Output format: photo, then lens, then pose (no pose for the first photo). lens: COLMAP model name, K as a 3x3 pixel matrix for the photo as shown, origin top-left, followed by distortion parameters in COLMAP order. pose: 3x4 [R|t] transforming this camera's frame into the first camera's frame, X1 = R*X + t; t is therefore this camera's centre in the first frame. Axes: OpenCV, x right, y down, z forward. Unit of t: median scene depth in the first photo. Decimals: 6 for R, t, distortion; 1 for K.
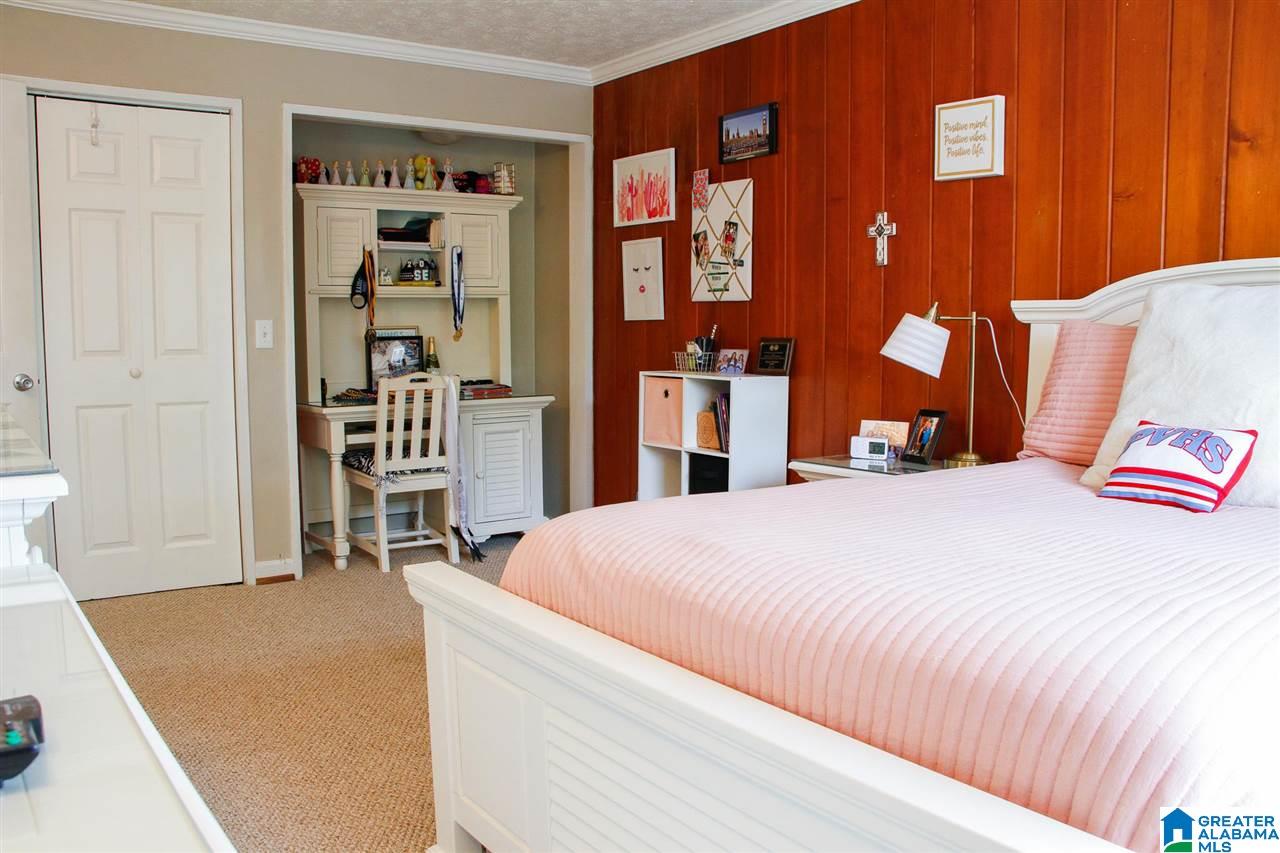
lens RADIAL K [[1084.4, 0, 641.5], [0, 1084.4, 426.3], [0, 0, 1]] dist [-0.173874, 0.147545]
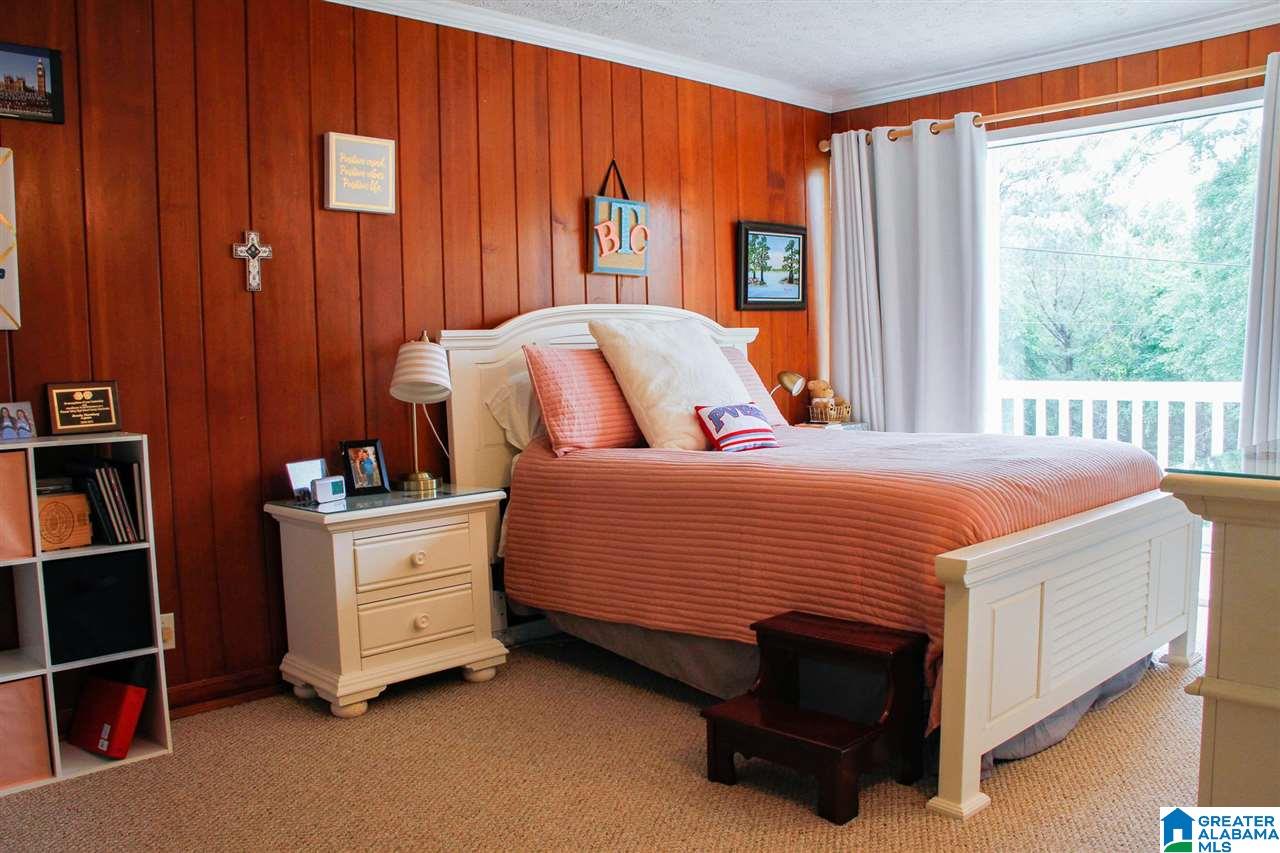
lens RADIAL K [[1084.4, 0, 643.6], [0, 1084.4, 433.5], [0, 0, 1]] dist [-0.173874, 0.147545]
pose [[-0.157119, -0.071080, 0.985018, -0.722394], [0.115597, 0.989227, 0.089823, -0.077716], [-0.980791, 0.127978, -0.147209, 0.858179]]
